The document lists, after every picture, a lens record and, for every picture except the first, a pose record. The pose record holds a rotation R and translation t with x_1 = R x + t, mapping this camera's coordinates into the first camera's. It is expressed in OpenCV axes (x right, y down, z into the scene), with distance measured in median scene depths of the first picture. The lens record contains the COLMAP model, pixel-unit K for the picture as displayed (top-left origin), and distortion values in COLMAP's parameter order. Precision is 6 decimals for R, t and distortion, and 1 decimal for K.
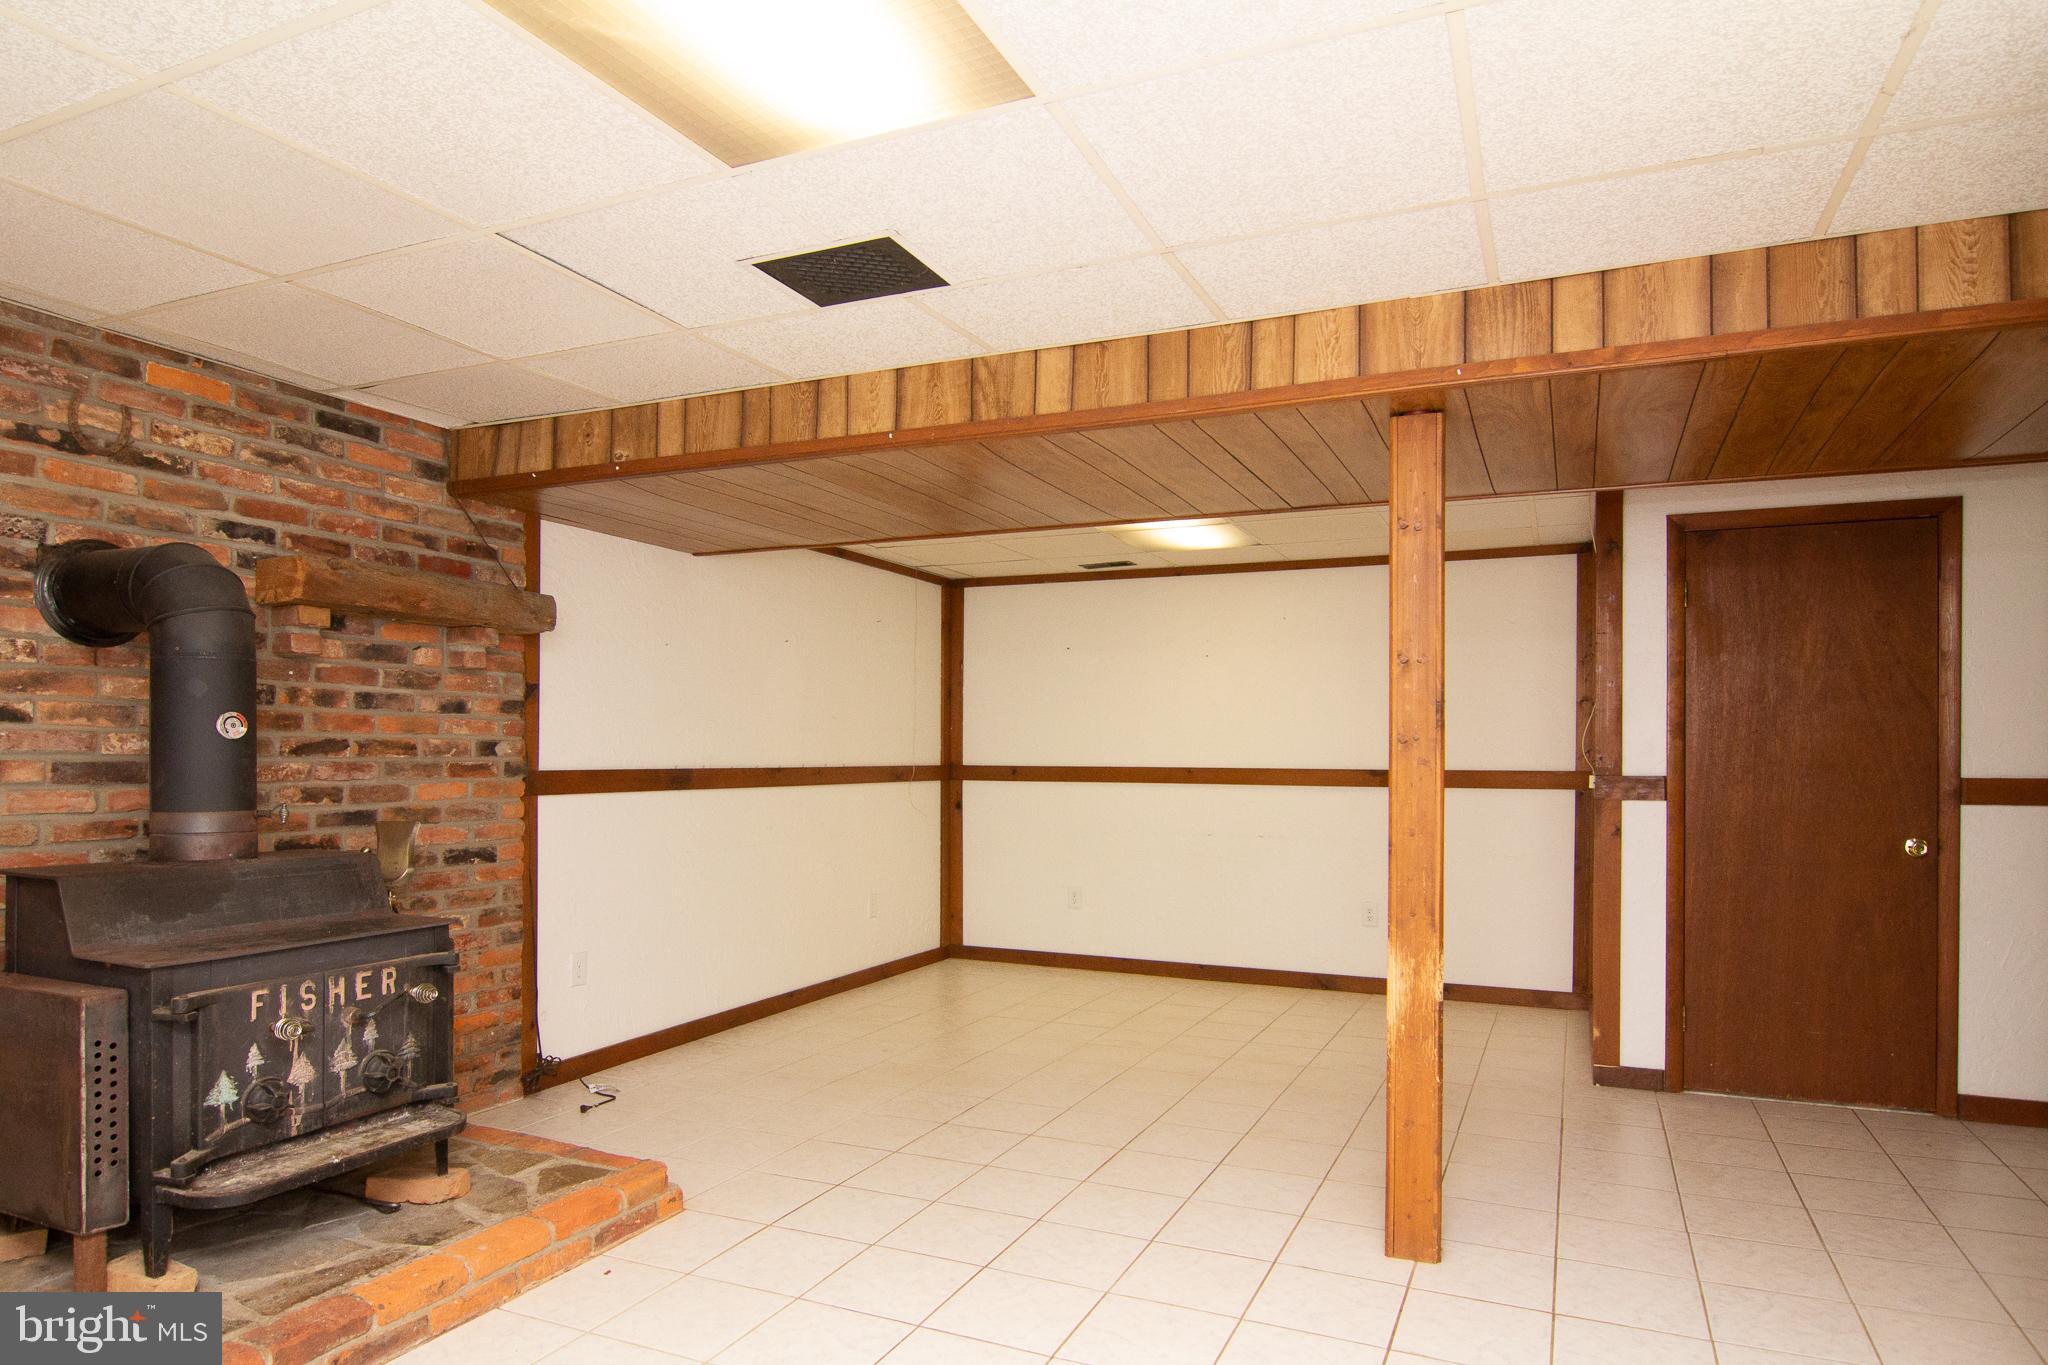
lens RADIAL K [[1209.0, 0, 1065.3], [0, 1209.0, 757.7], [0, 0, 1]] dist [-0.008967, -0.006179]
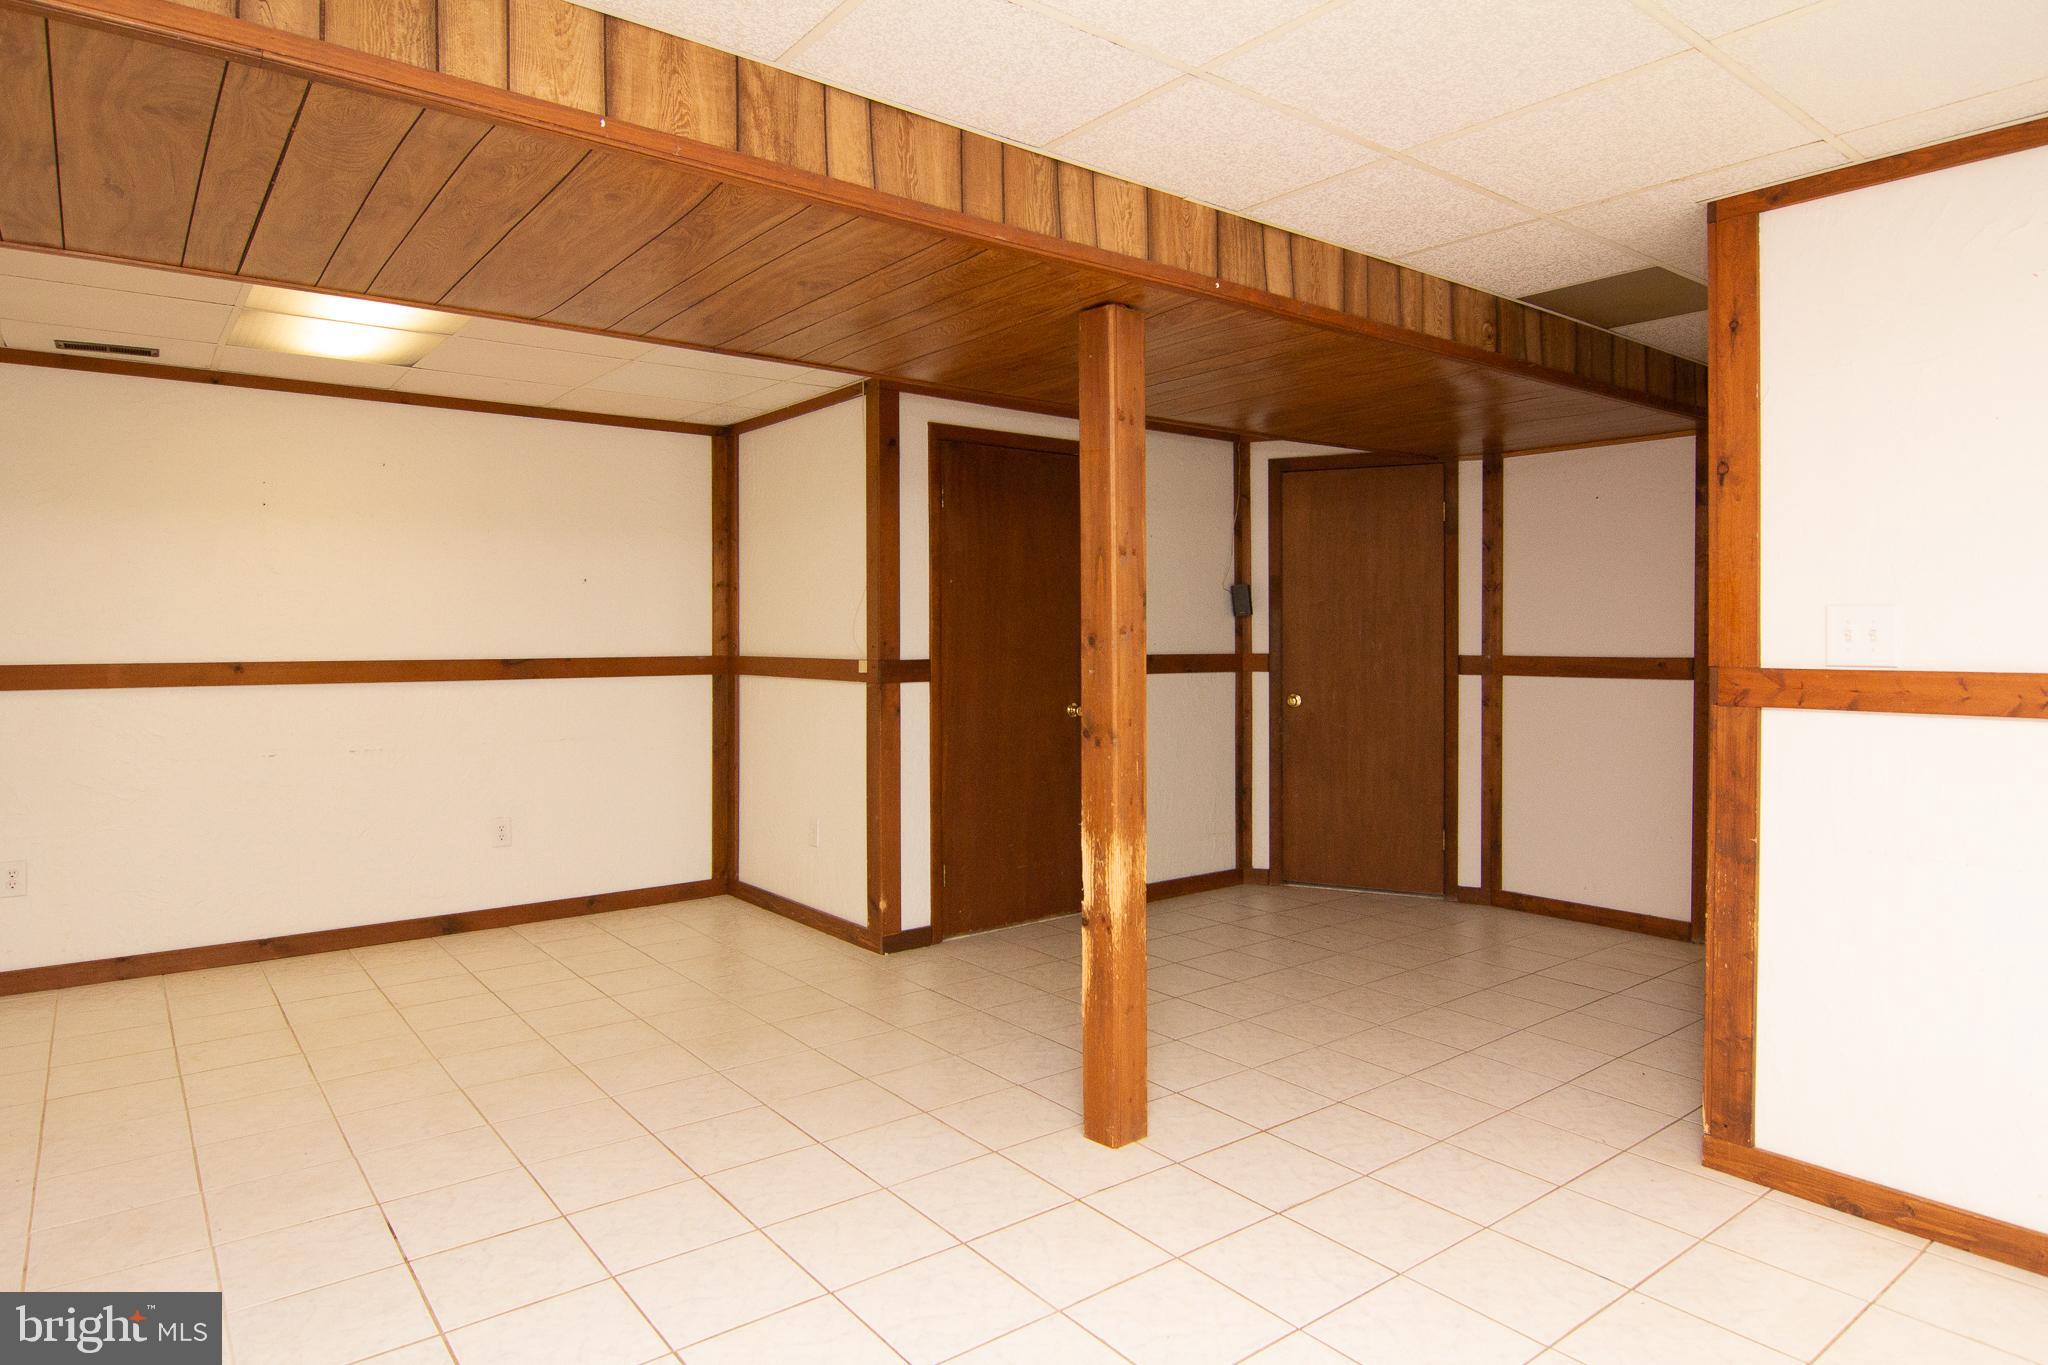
lens RADIAL K [[1209.0, 0, 1042.5], [0, 1209.0, 678.6], [0, 0, 1]] dist [-0.008967, -0.006179]
pose [[0.477791, -0.032344, 0.877878, -0.638444], [0.005841, 0.999417, 0.033644, -0.005923], [-0.878454, -0.010947, 0.477701, 0.561952]]
